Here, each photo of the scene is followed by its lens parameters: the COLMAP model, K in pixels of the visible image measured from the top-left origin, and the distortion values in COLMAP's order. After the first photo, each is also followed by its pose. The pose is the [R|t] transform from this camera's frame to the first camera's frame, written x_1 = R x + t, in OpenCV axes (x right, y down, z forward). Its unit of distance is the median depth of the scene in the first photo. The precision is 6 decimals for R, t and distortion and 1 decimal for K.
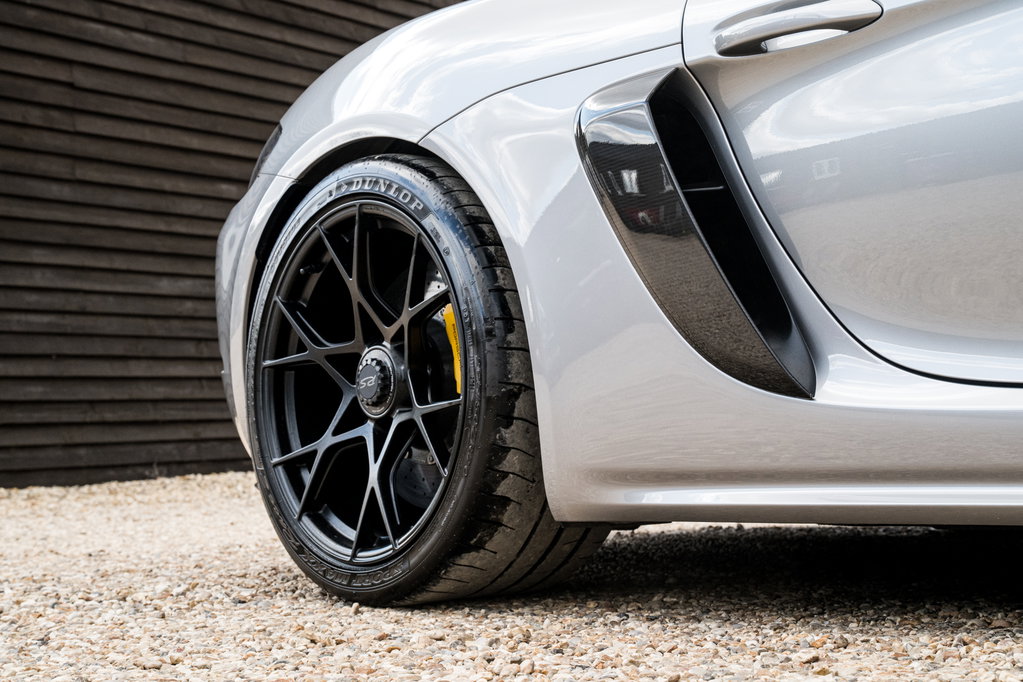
lens RADIAL K [[1692.5, 0, 510.8], [0, 1692.5, 345.2], [0, 0, 1]] dist [-0.005965, 0.000000]
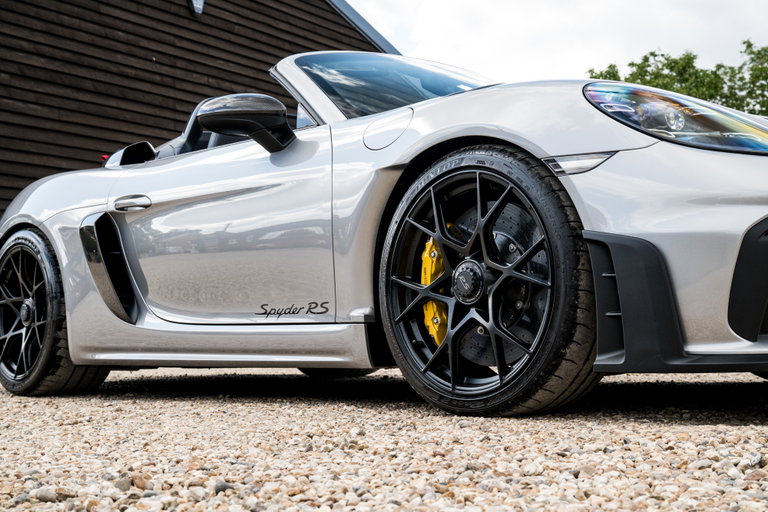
lens RADIAL K [[1111.8, 0, 386.6], [0, 1111.8, 262.3], [0, 0, 1]] dist [-0.026306, 0.000000]
pose [[0.998490, 0.025139, 0.048843, 0.381017], [-0.024821, 0.999667, -0.007118, -0.056526], [-0.049005, 0.005894, 0.998781, -0.742121]]
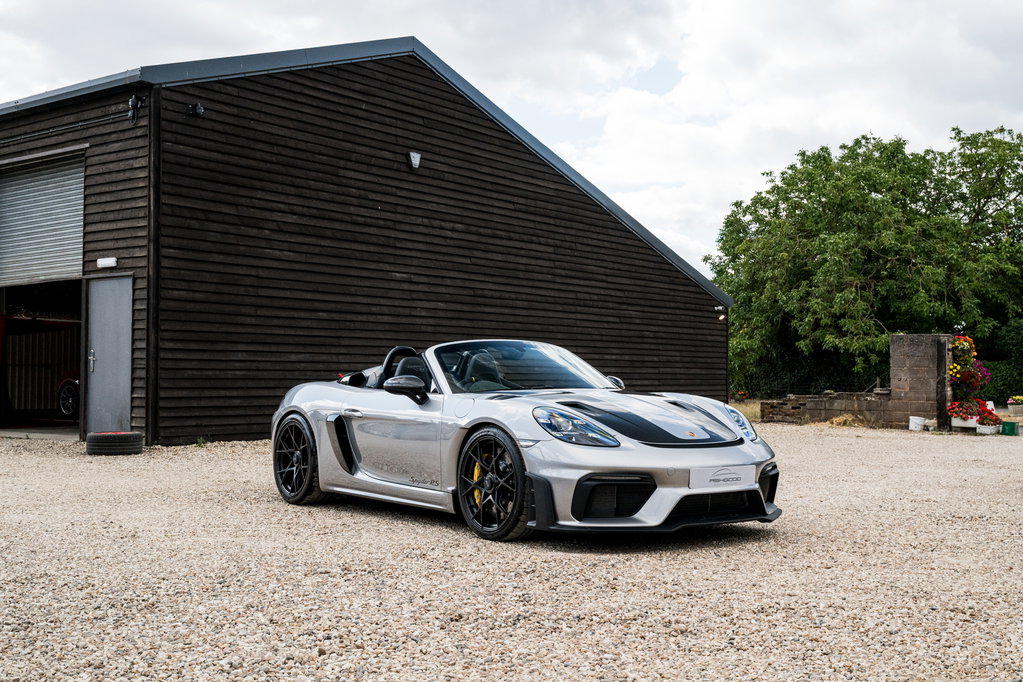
lens RADIAL K [[1144.4, 0, 513.8], [0, 1144.4, 337.2], [0, 0, 1]] dist [-0.004422, 0.000000]
pose [[0.997615, 0.051977, -0.045409, 0.651516], [-0.050991, 0.998443, 0.022626, -0.418317], [0.046514, -0.020256, 0.998712, -2.182518]]
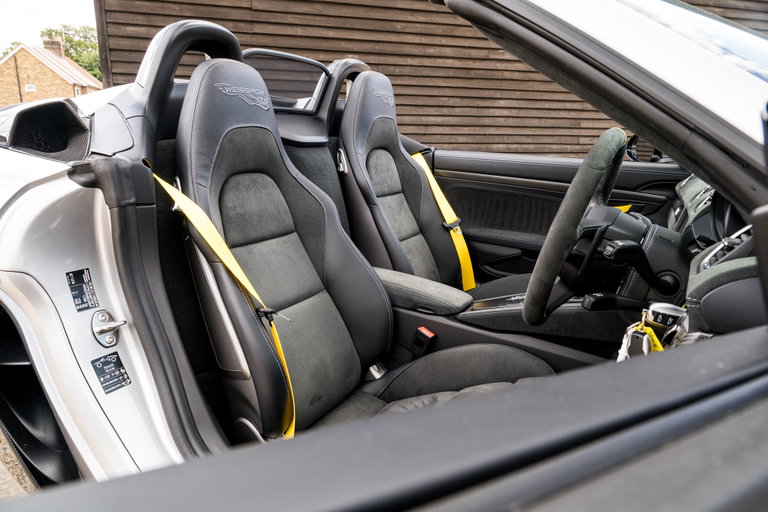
lens RADIAL K [[508.3, 0, 383.7], [0, 508.3, 255.3], [0, 0, 1]] dist [0.003740, -0.004226]
pose [[0.772460, 0.205789, -0.600797, 1.060813], [-0.017982, 0.952750, 0.303222, -0.193602], [0.634809, -0.223423, 0.739662, 1.948508]]
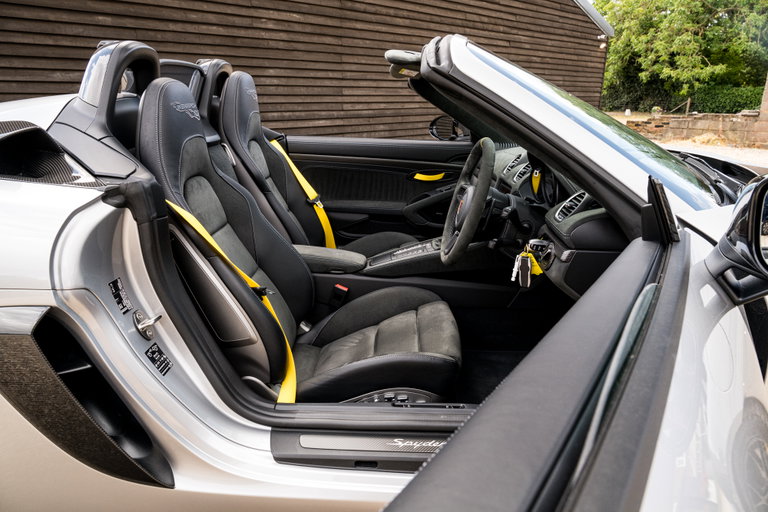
lens RADIAL K [[508.3, 0, 384.4], [0, 508.3, 253.5], [0, 0, 1]] dist [0.003740, -0.004226]
pose [[0.977414, 0.111404, -0.179586, 0.978487], [-0.041104, 0.933758, 0.355536, -0.241112], [0.207298, -0.340125, 0.917247, 1.771509]]
